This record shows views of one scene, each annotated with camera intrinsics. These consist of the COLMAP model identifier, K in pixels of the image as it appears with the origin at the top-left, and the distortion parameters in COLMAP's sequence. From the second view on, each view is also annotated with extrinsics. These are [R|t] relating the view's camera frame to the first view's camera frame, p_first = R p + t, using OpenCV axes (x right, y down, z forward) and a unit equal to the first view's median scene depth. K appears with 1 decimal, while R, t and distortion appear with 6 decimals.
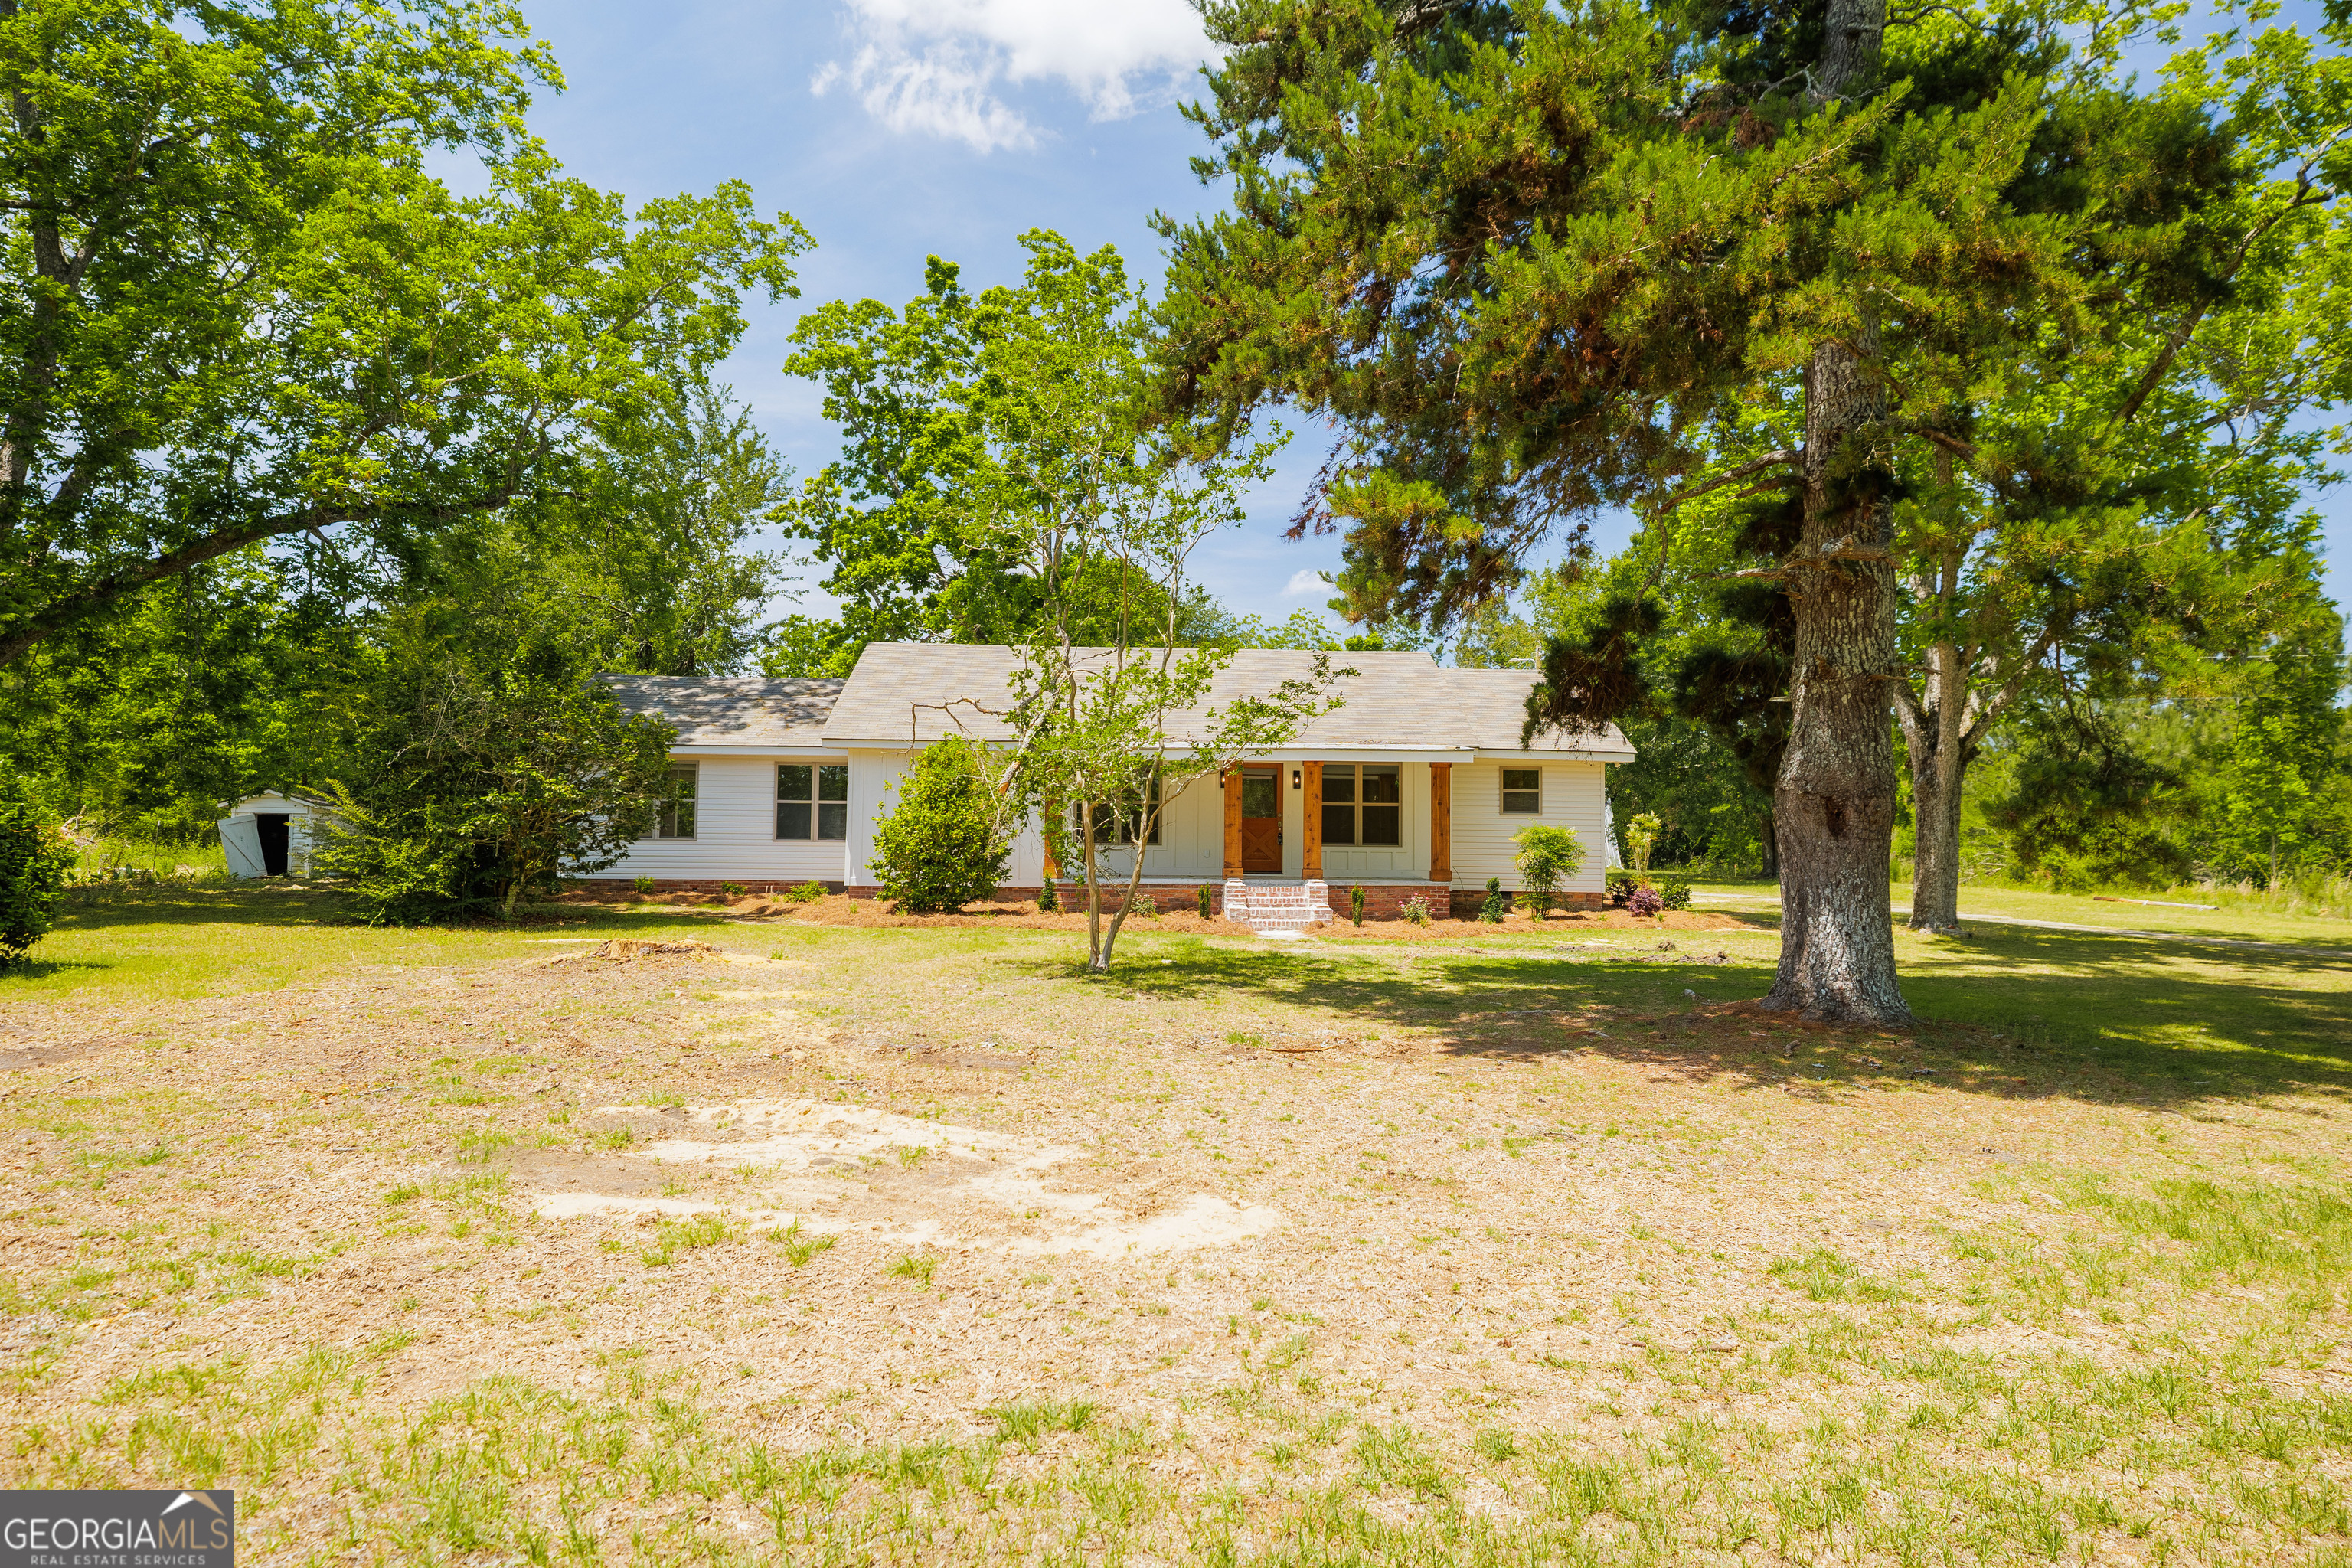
lens RADIAL K [[1503.3, 0, 1185.5], [0, 1503.3, 814.4], [0, 0, 1]] dist [0.014714, 0.006423]
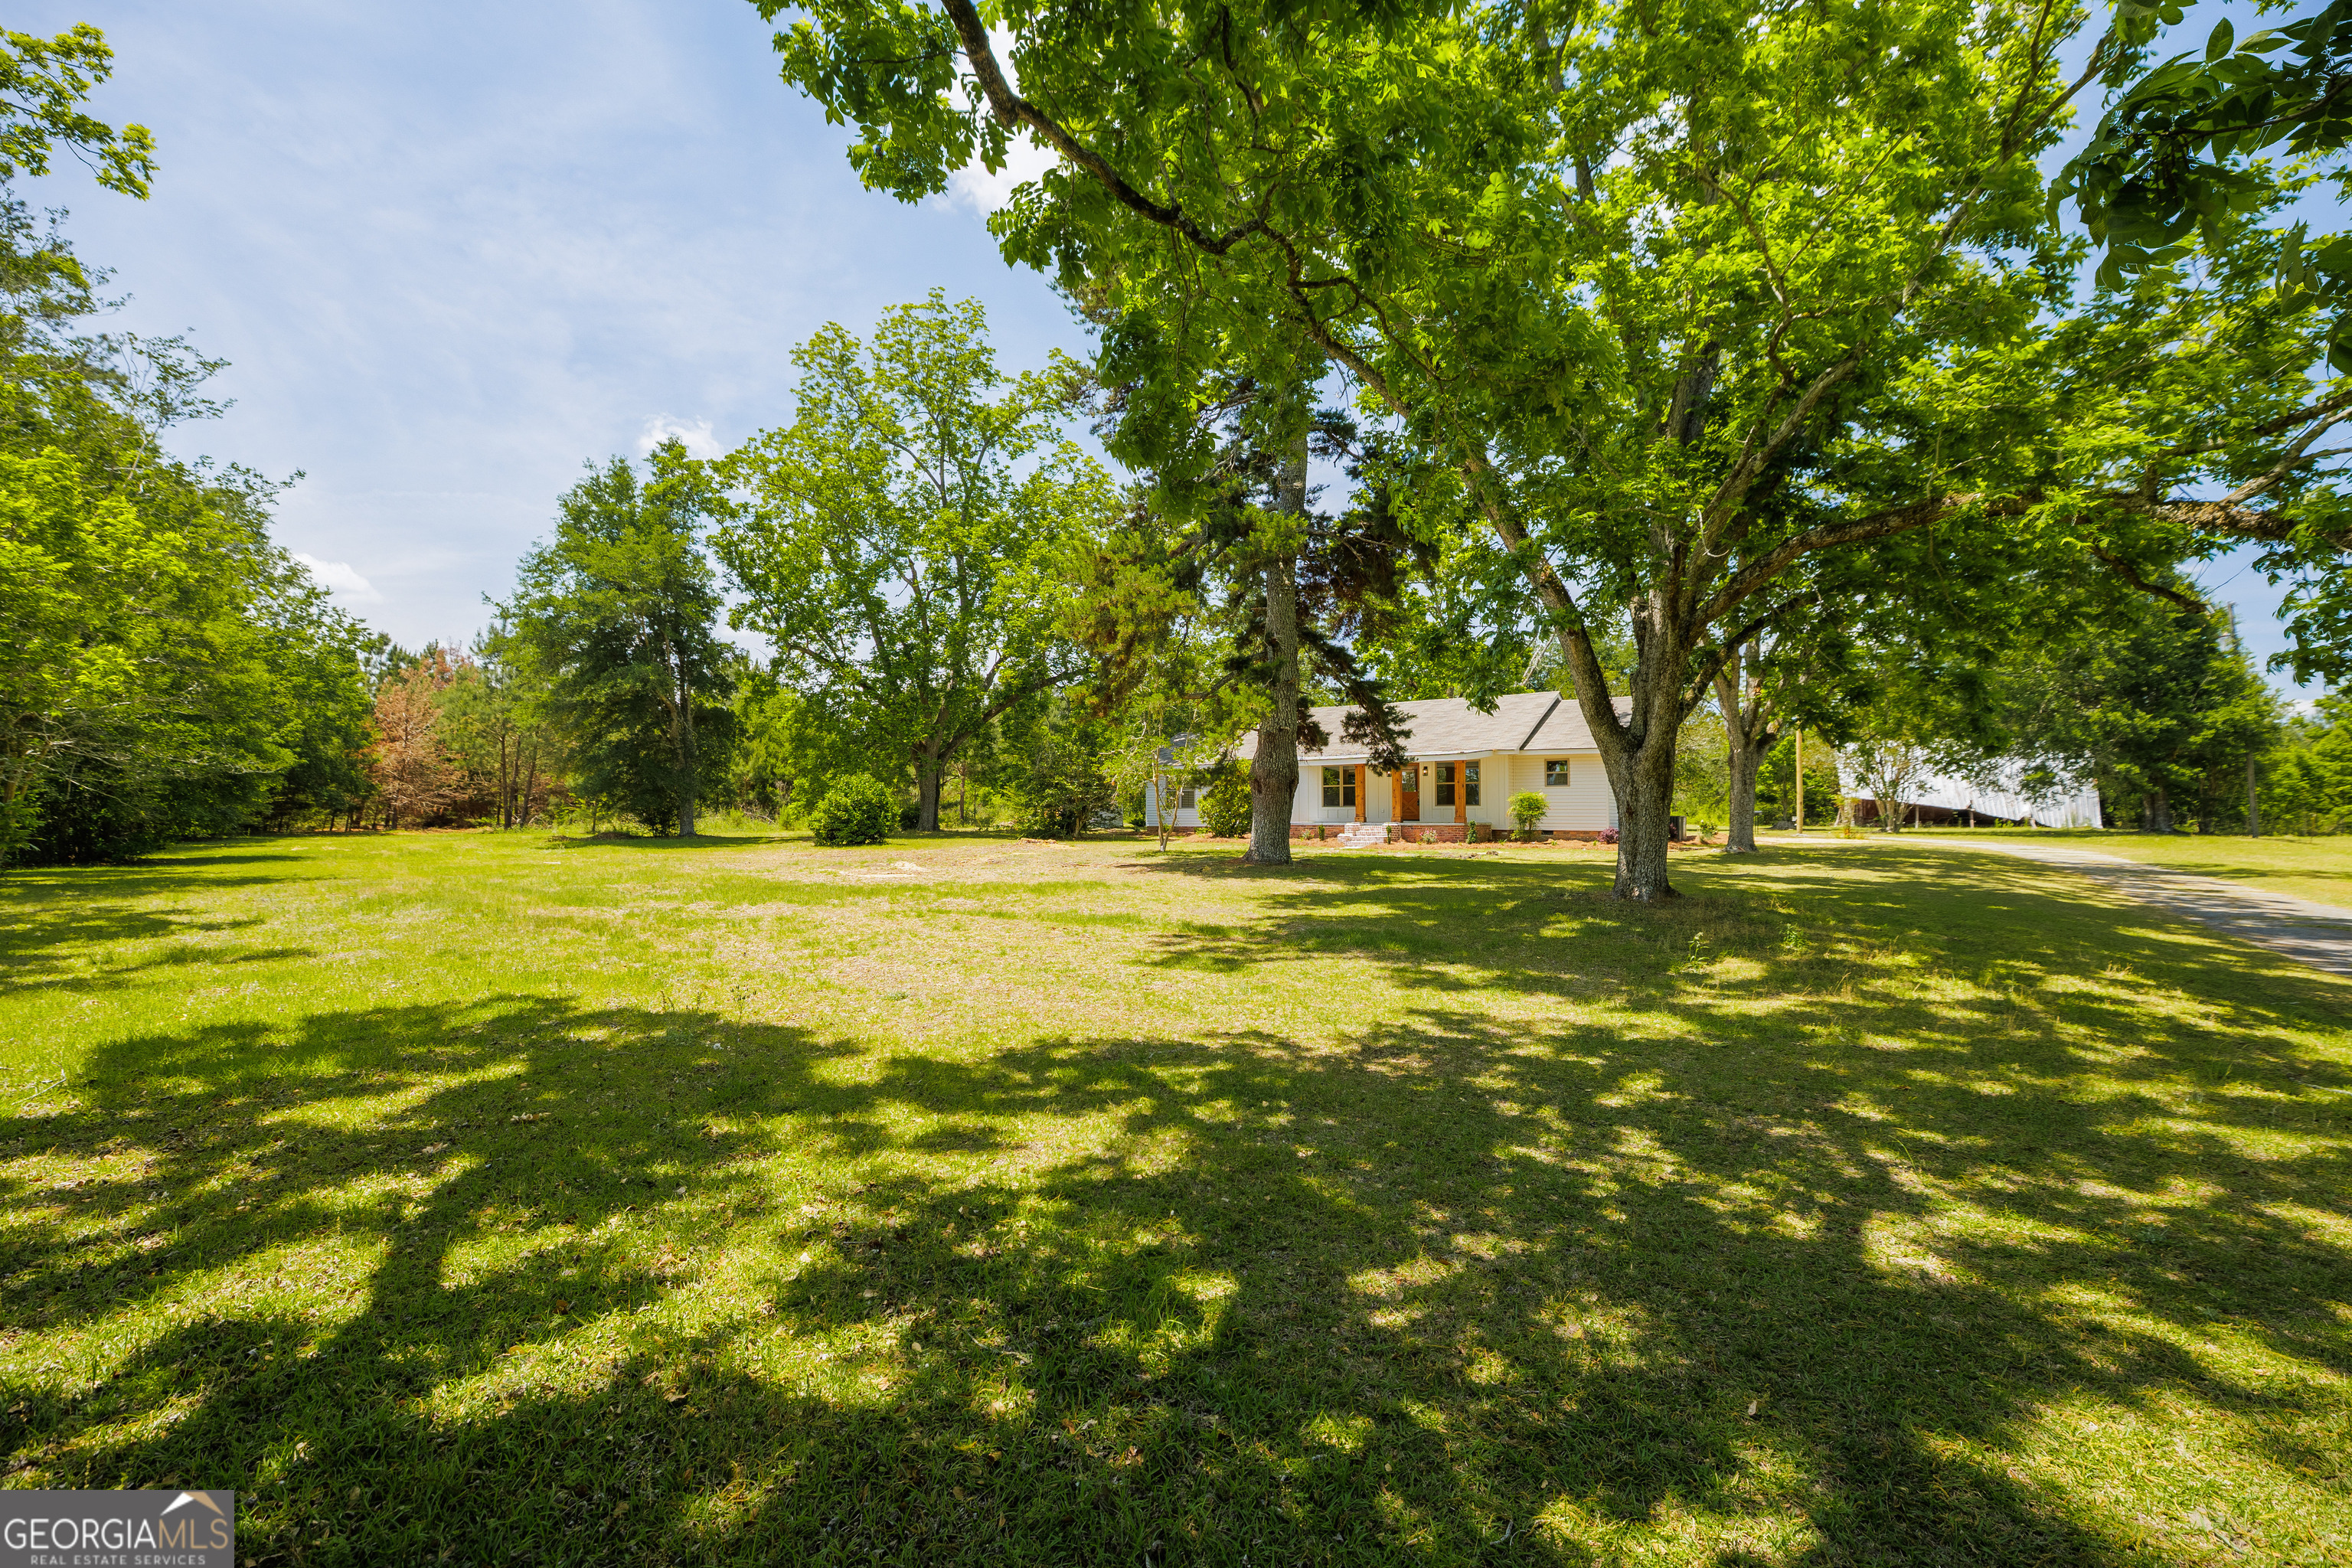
lens RADIAL K [[1090.3, 0, 1176.0], [0, 1090.3, 784.0], [0, 0, 1]] dist [-0.001975, -0.000922]
pose [[0.786828, -0.027011, -0.616581, 0.594158], [0.019361, 0.999630, -0.019085, 0.011429], [0.616869, 0.003079, 0.787060, -0.241770]]
